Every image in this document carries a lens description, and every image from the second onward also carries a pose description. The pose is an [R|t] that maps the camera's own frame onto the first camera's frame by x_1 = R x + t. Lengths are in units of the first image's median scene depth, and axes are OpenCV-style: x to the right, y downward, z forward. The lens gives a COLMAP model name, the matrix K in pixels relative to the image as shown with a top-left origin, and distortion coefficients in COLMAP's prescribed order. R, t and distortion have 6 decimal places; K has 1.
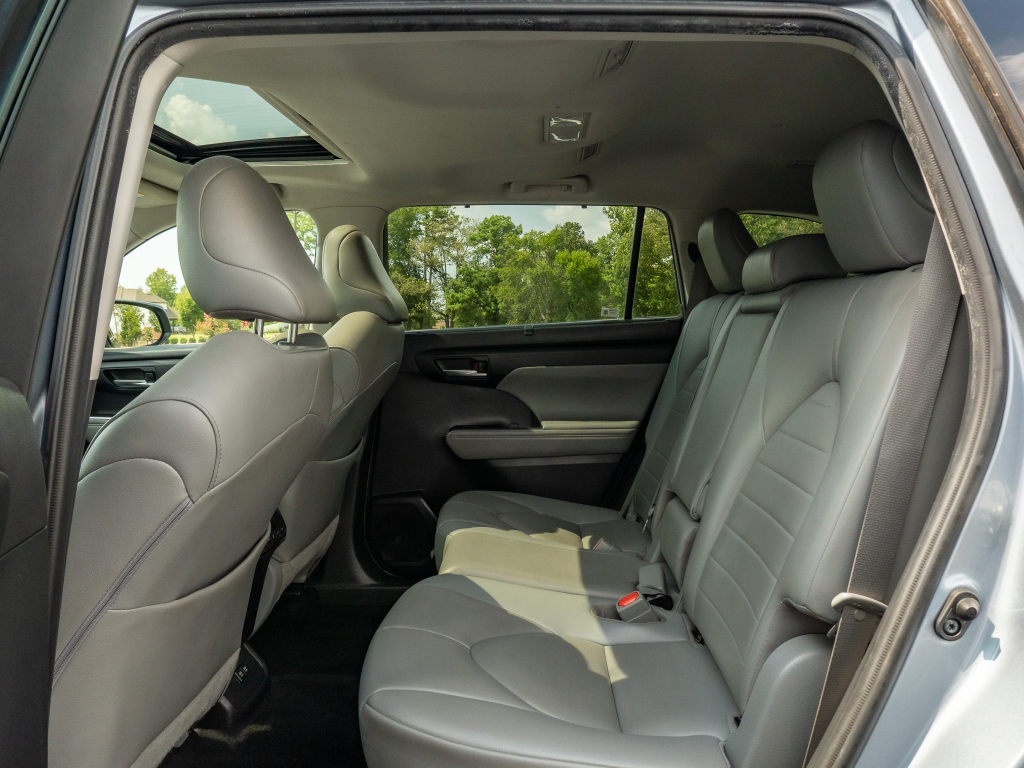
lens RADIAL K [[770.4, 0, 512.0], [0, 770.4, 384.0], [0, 0, 1]] dist [-0.020916, -0.005807]
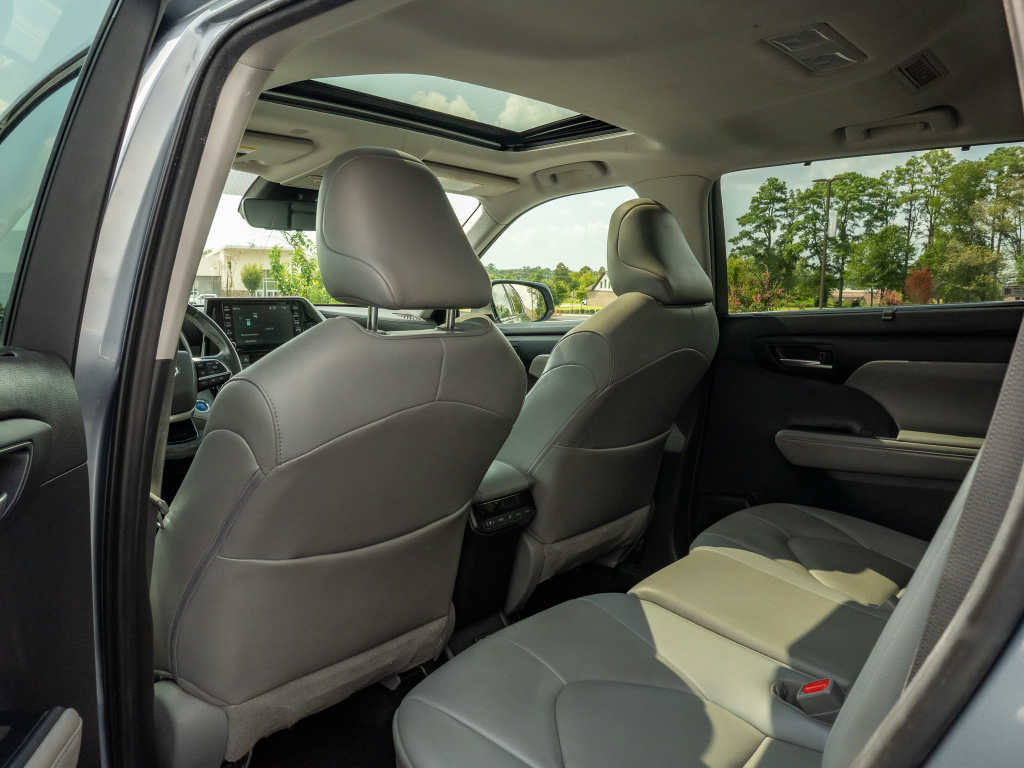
lens RADIAL K [[770.4, 0, 512.0], [0, 770.4, 384.0], [0, 0, 1]] dist [-0.020916, -0.005807]
pose [[0.782285, 0.070329, -0.618937, 0.233398], [-0.049629, 0.997484, 0.050615, -0.020860], [0.620940, -0.008878, 0.783808, 0.158117]]
